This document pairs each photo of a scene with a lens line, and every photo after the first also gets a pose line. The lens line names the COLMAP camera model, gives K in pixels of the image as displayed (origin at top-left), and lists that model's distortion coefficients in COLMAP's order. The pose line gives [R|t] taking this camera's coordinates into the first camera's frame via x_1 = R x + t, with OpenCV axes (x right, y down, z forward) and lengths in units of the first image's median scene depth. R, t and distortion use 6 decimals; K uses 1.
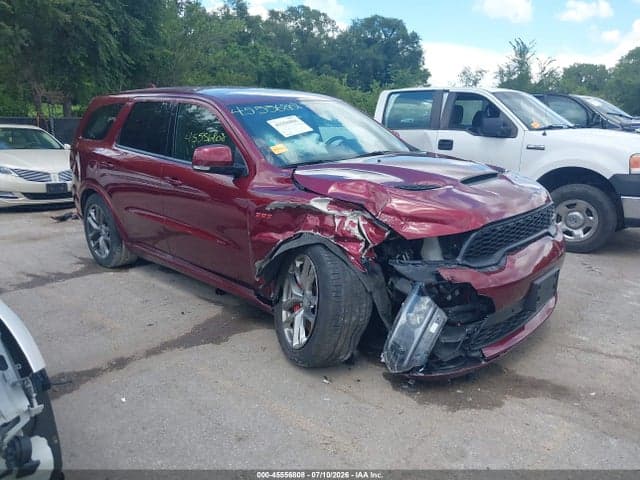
lens RADIAL K [[512.8, 0, 320.0], [0, 512.8, 240.0], [0, 0, 1]] dist [0.001278, -0.003108]
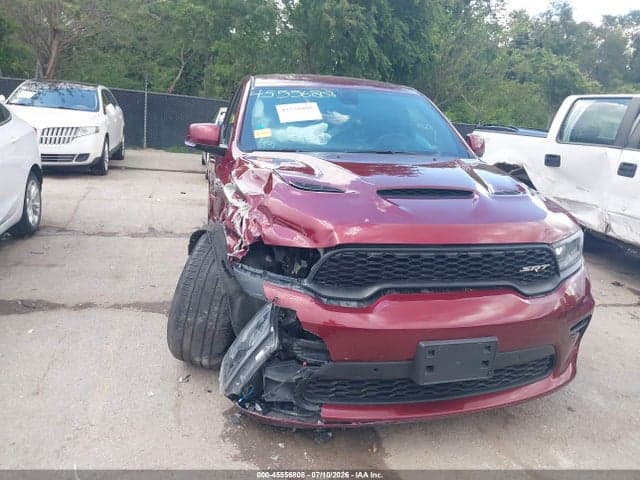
lens RADIAL K [[515.0, 0, 320.0], [0, 515.0, 240.0], [0, 0, 1]] dist [-0.009517, 0.007379]
pose [[0.833620, 0.195478, -0.516591, 0.373849], [-0.204414, 0.978057, 0.040235, -0.032493], [0.513120, 0.072058, 0.855287, 0.185275]]
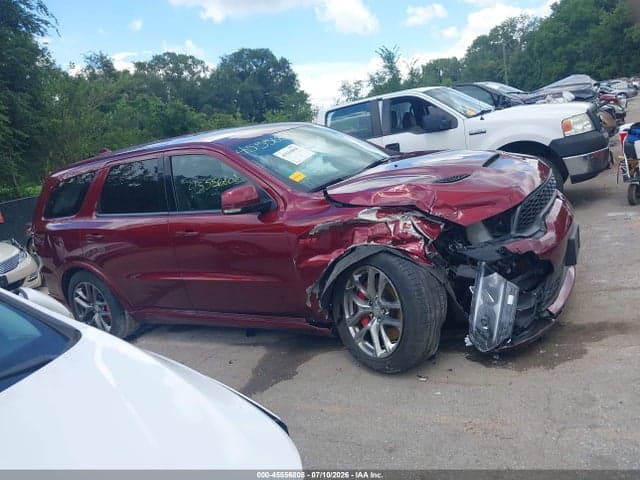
lens RADIAL K [[515.0, 0, 320.0], [0, 515.0, 240.0], [0, 0, 1]] dist [-0.009517, 0.007379]
pose [[0.955847, -0.236786, 0.174038, -0.172216], [0.245878, 0.968760, -0.032369, -0.007147], [-0.160936, 0.073732, 0.984207, -0.003163]]
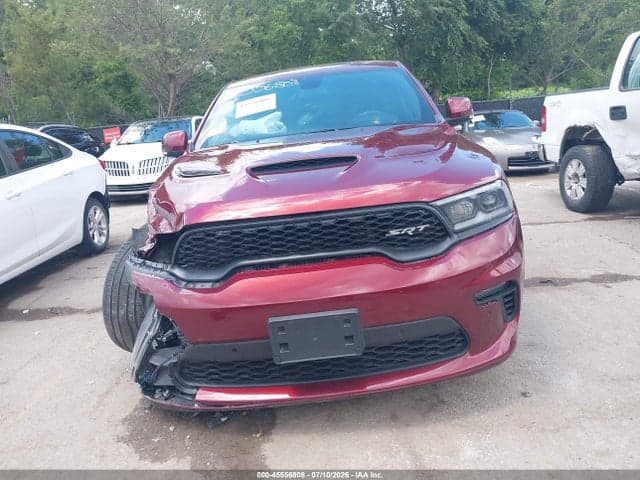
lens RADIAL K [[513.5, 0, 320.0], [0, 513.5, 240.0], [0, 0, 1]] dist [-0.022748, 0.004418]
pose [[0.662182, 0.114583, -0.740531, 0.551892], [-0.091565, 0.993207, 0.071803, -0.043778], [0.743728, 0.020260, 0.668175, 0.353815]]
